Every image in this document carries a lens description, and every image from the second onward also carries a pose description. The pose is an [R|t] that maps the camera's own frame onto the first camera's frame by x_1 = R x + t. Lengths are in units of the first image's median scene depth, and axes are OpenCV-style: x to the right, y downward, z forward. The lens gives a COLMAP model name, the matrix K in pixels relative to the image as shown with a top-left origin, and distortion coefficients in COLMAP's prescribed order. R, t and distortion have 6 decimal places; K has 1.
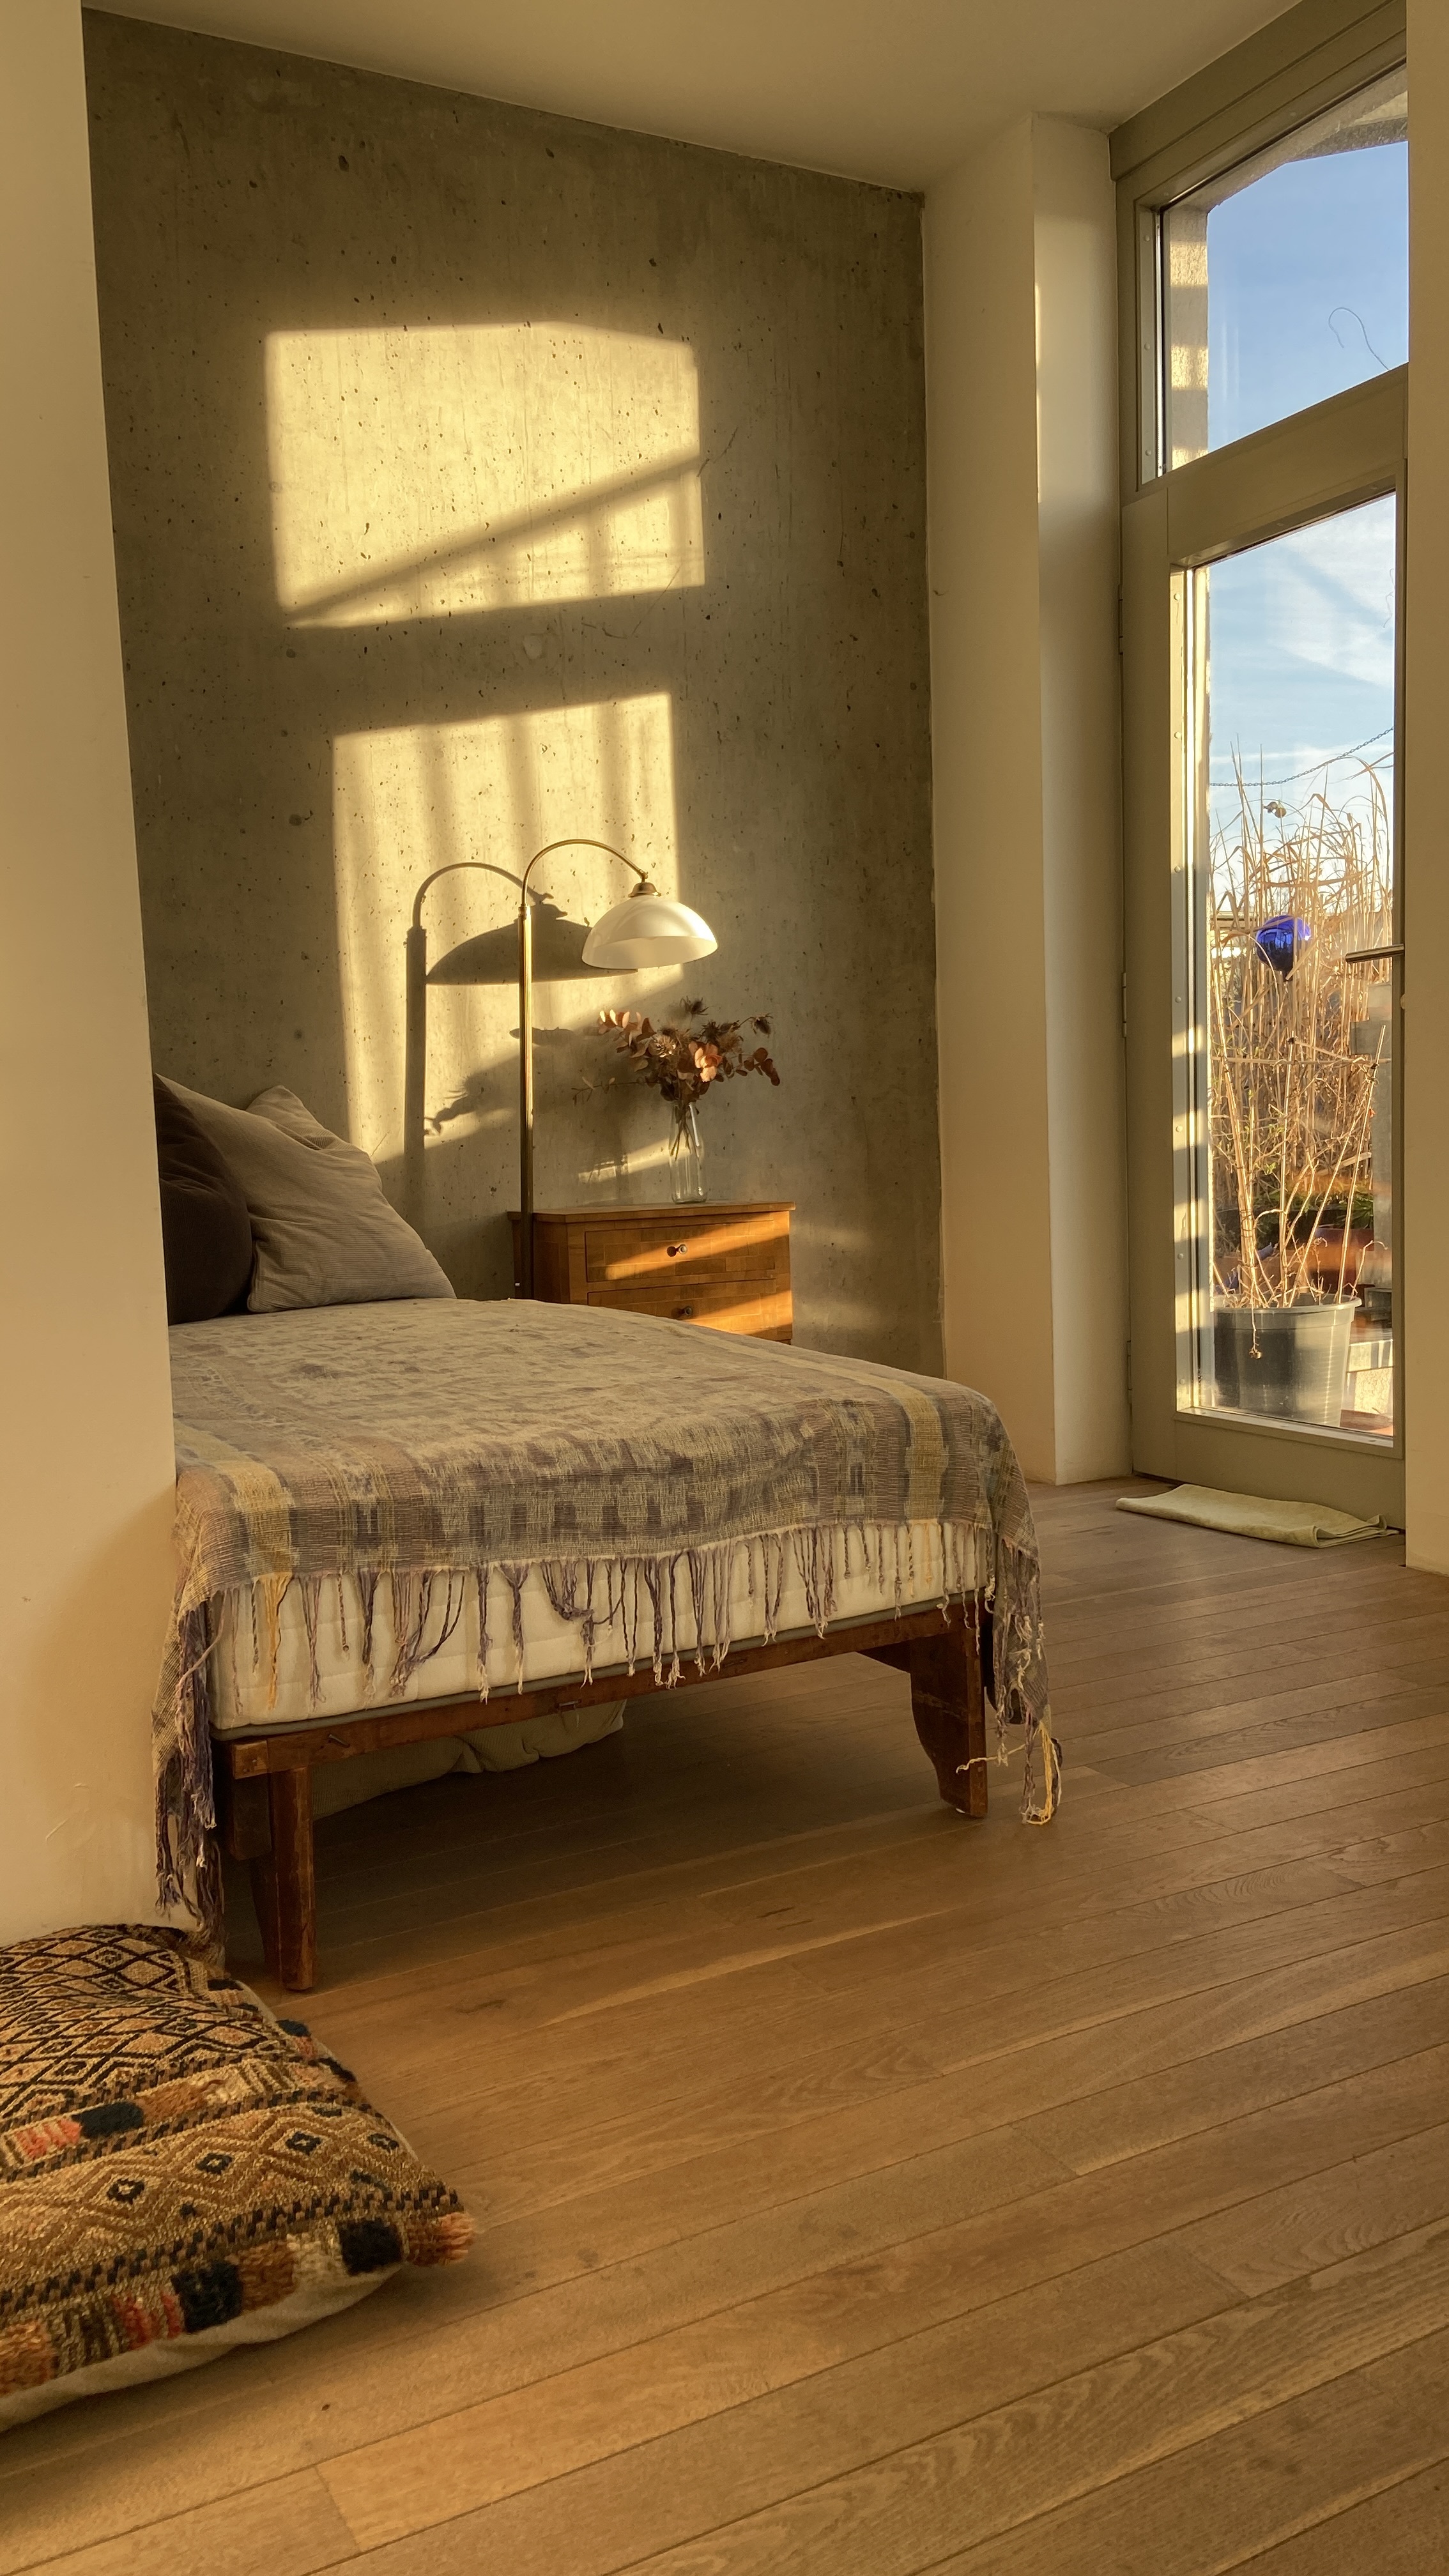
lens RADIAL K [[1951.5, 0, 714.3], [0, 1951.5, 1299.0], [0, 0, 1]] dist [0.077405, -0.083380]
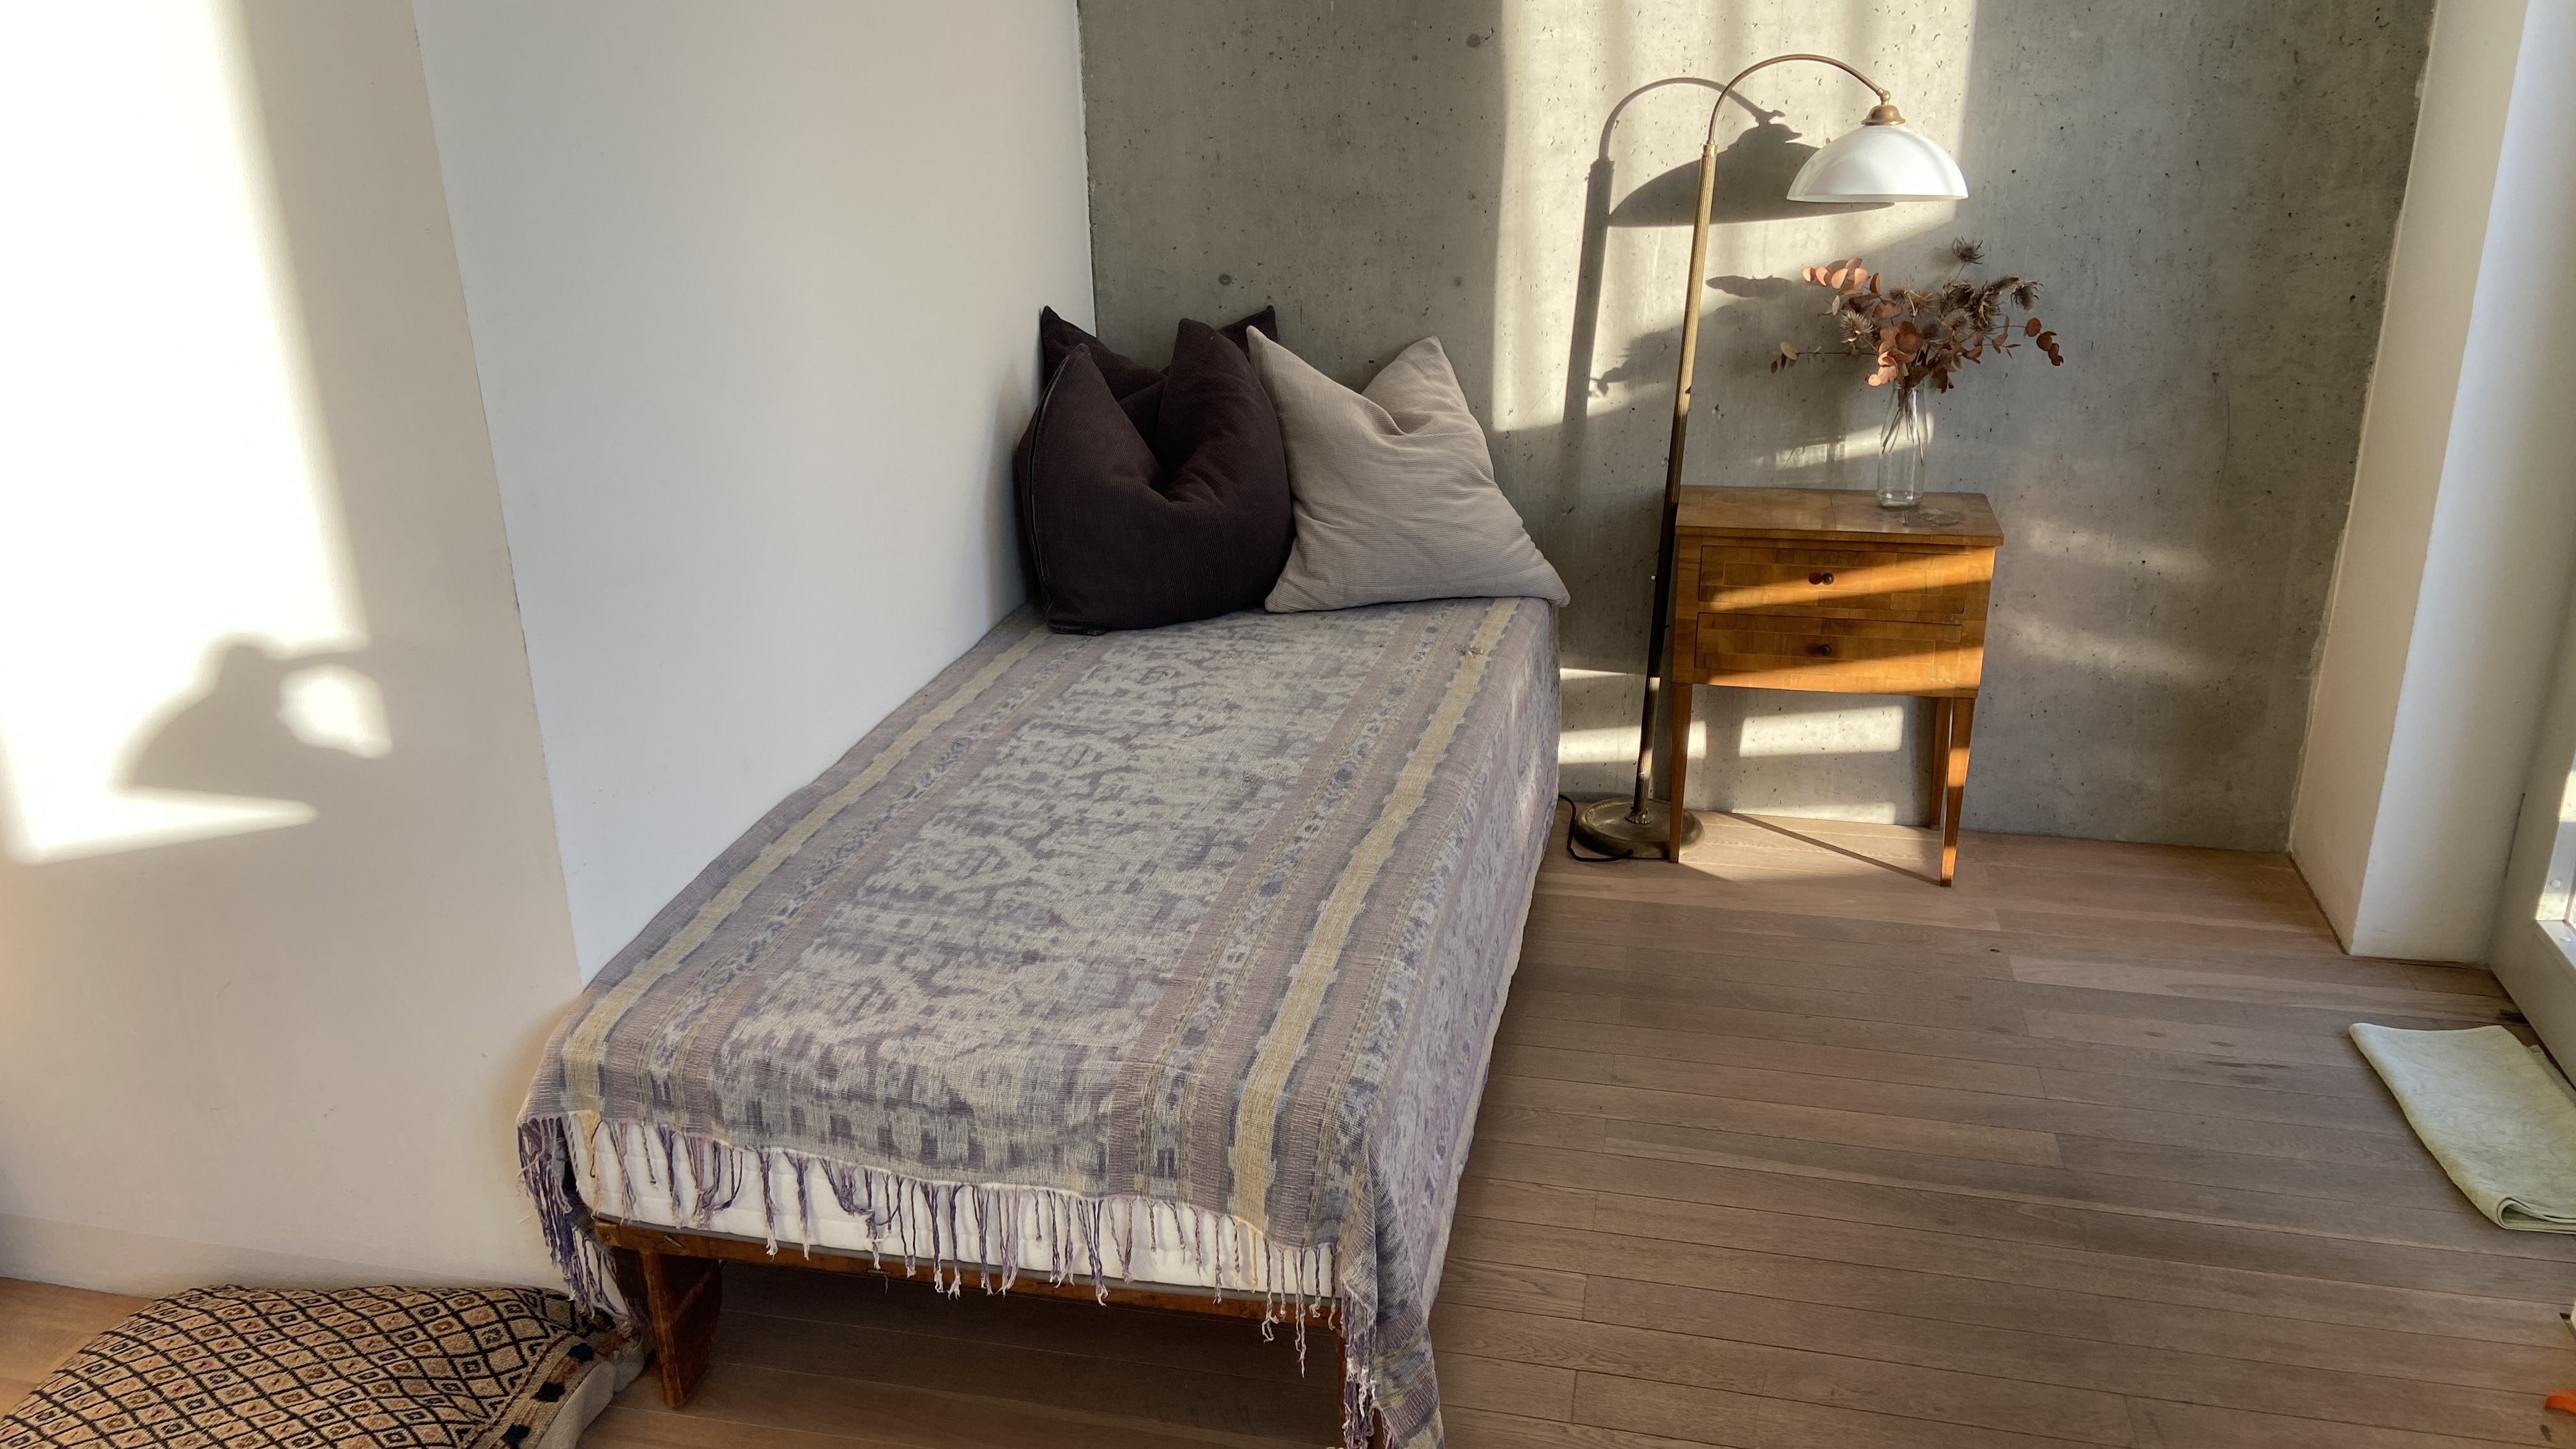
lens RADIAL K [[1951.5, 0, 1264.4], [0, 1951.5, 724.4], [0, 0, 1]] dist [0.077405, -0.083380]
pose [[0.742398, 0.252795, -0.620436, 0.621974], [-0.059564, 0.947317, 0.314709, -0.393994], [0.667306, -0.196684, 0.718344, 0.397749]]
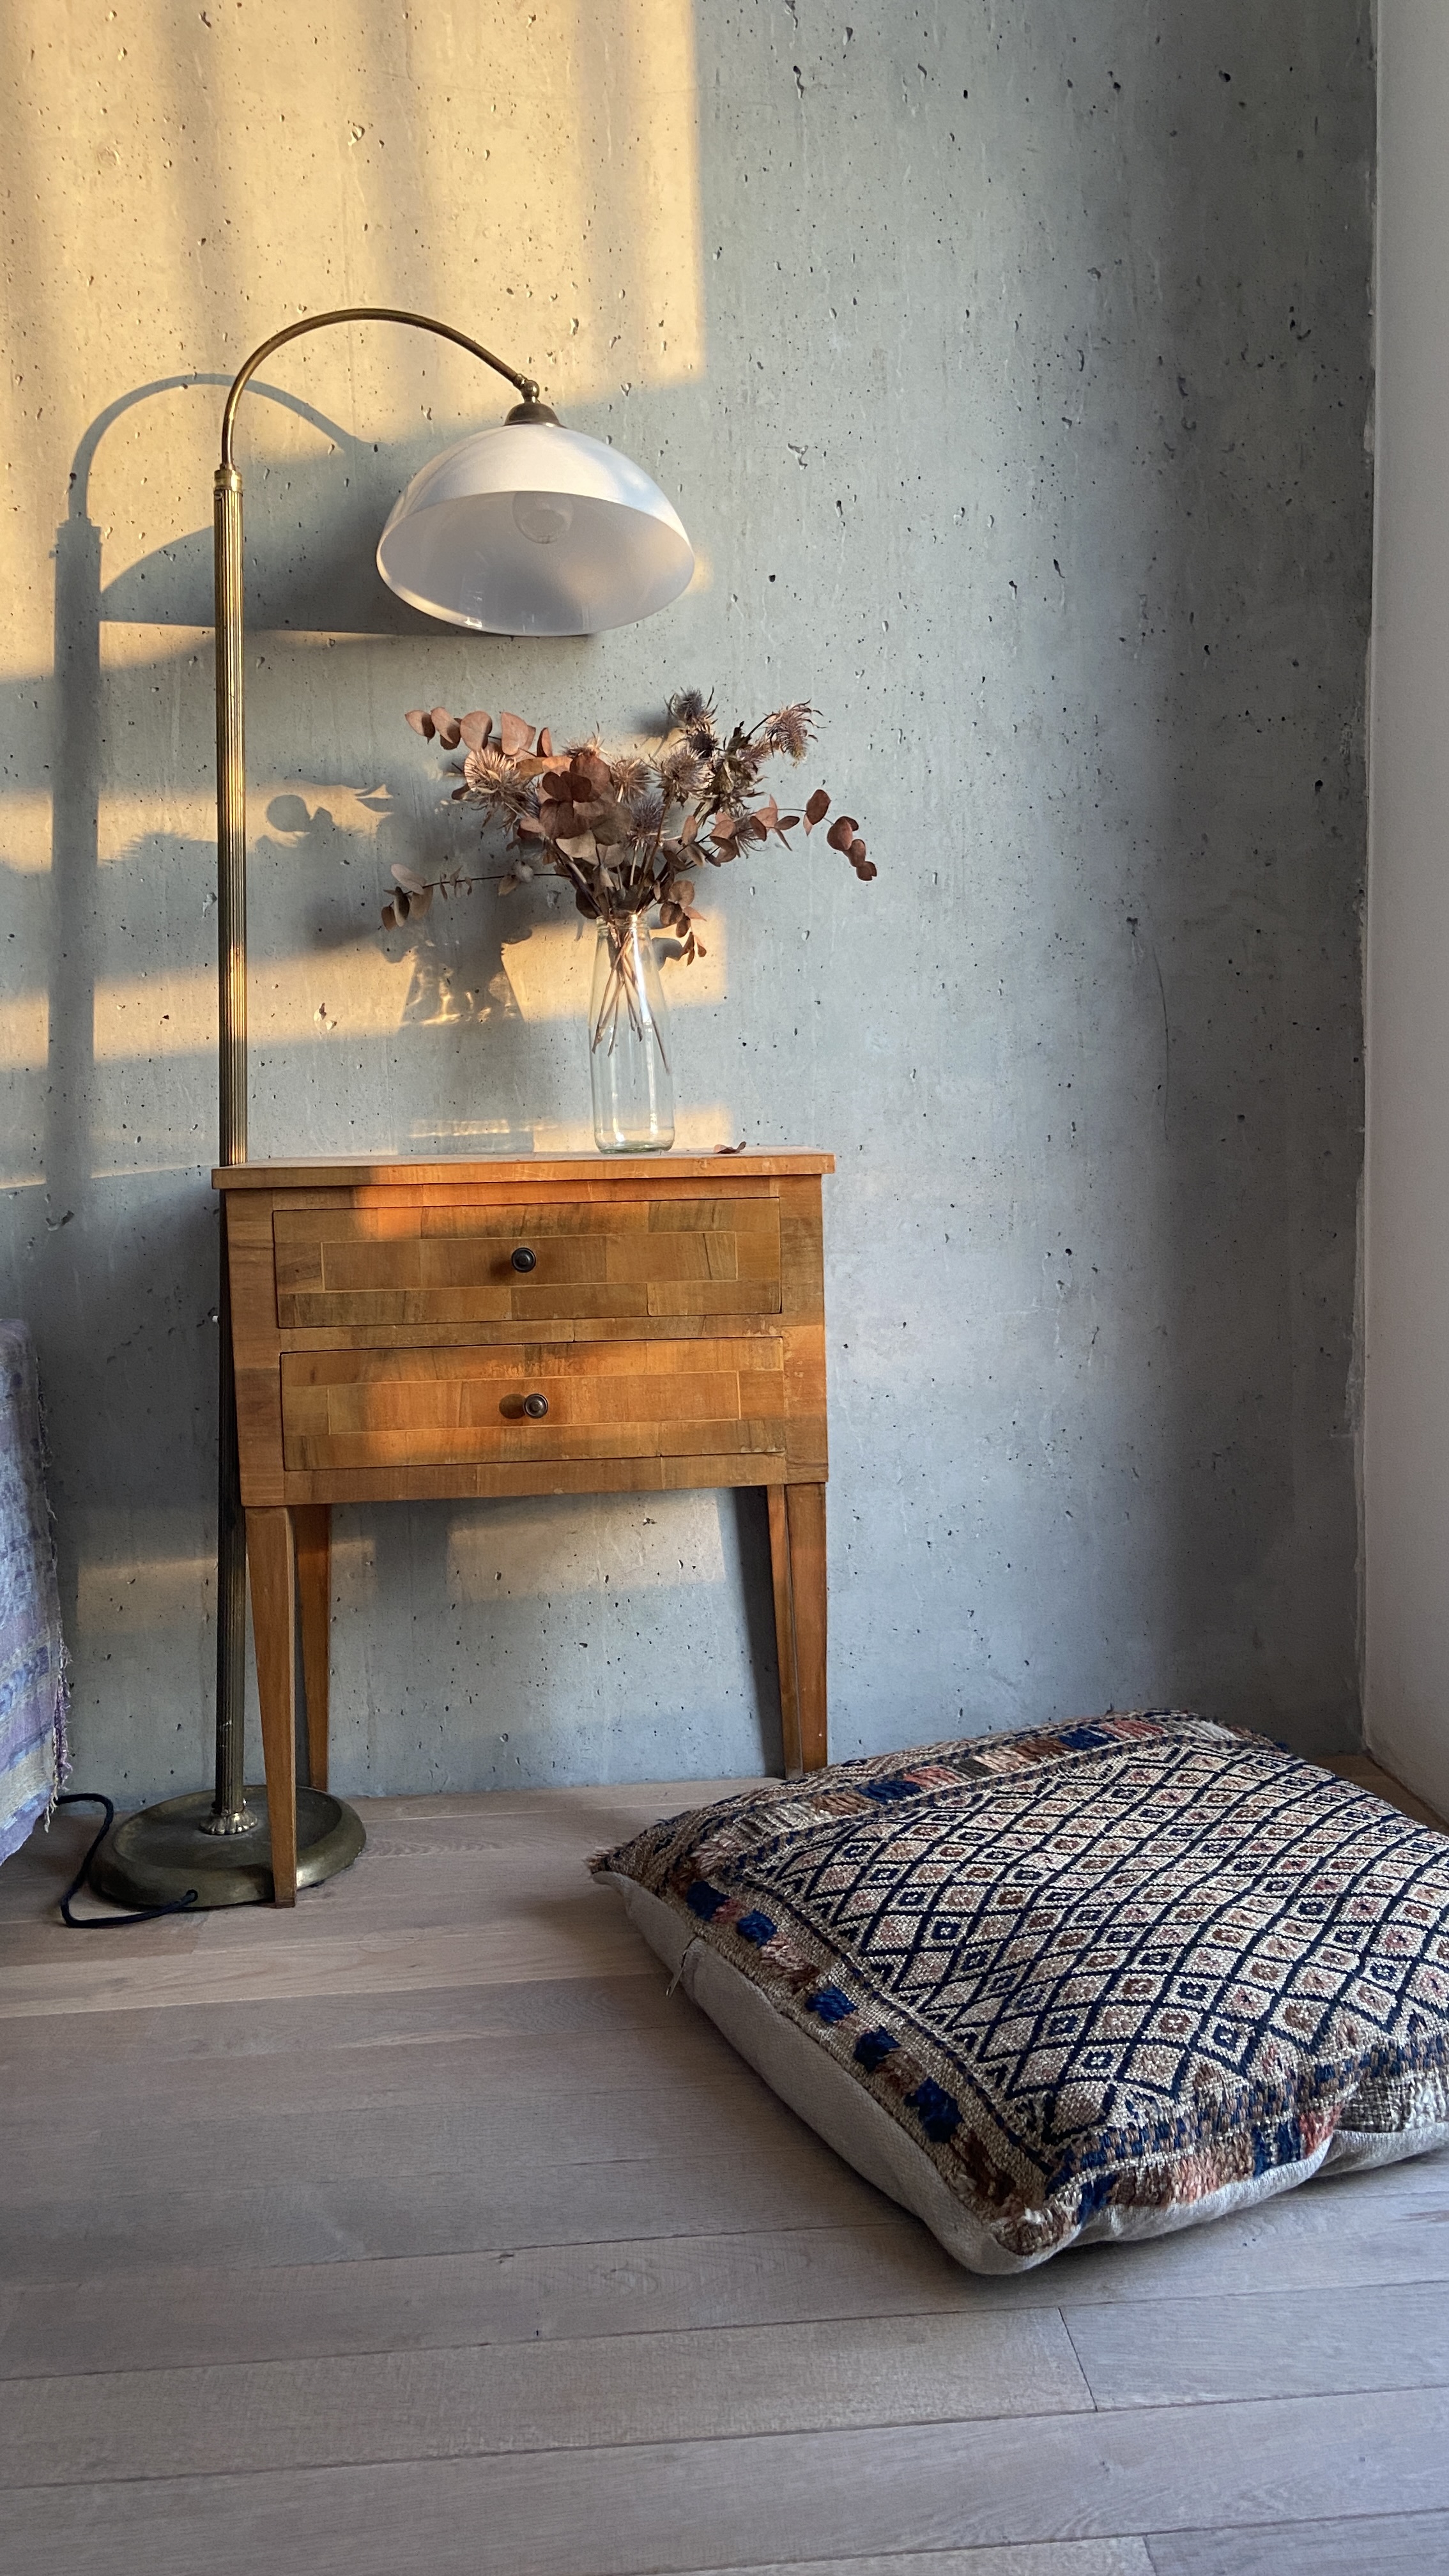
lens RADIAL K [[1951.5, 0, 723.0], [0, 1951.5, 1300.7], [0, 0, 1]] dist [0.077405, -0.083380]
pose [[0.911746, 0.050592, -0.407626, 0.351275], [-0.037372, 0.998487, 0.040334, -0.065906], [0.409050, -0.021540, 0.912258, 1.146506]]
